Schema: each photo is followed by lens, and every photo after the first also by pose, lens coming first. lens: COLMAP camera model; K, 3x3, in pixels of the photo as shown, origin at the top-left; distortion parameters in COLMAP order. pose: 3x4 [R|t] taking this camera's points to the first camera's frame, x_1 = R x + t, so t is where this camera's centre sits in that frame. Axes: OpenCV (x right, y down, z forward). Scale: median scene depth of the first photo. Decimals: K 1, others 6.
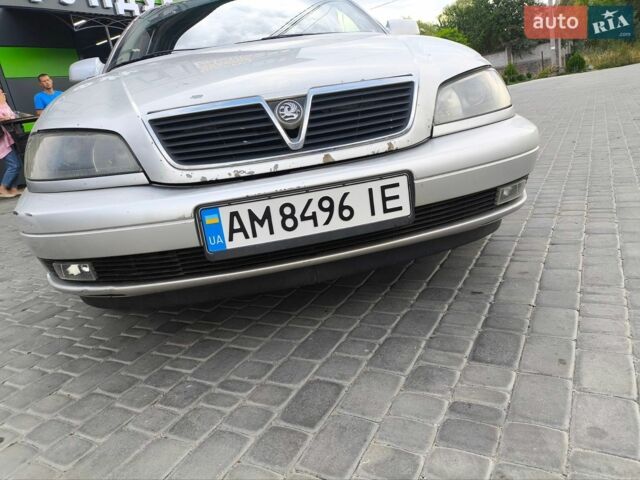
lens RADIAL K [[448.4, 0, 320.0], [0, 448.4, 240.0], [0, 0, 1]] dist [0.065557, -0.086748]
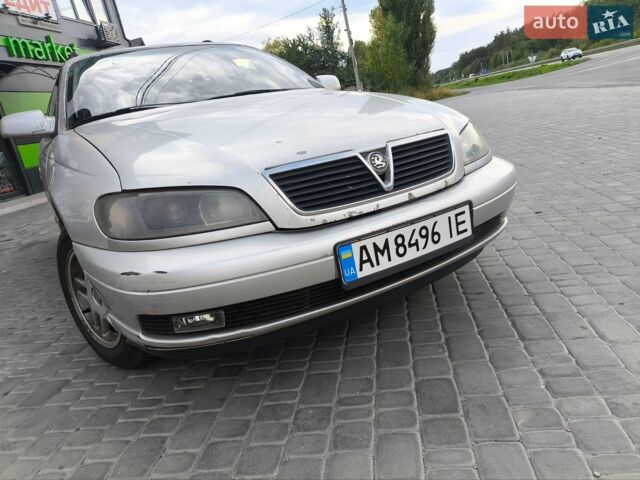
lens RADIAL K [[442.8, 0, 320.0], [0, 442.8, 240.0], [0, 0, 1]] dist [0.068862, -0.098074]
pose [[0.940358, -0.104261, 0.323815, -0.635381], [0.128932, 0.990092, -0.055632, -0.025986], [-0.314807, 0.094064, 0.944483, -0.067379]]
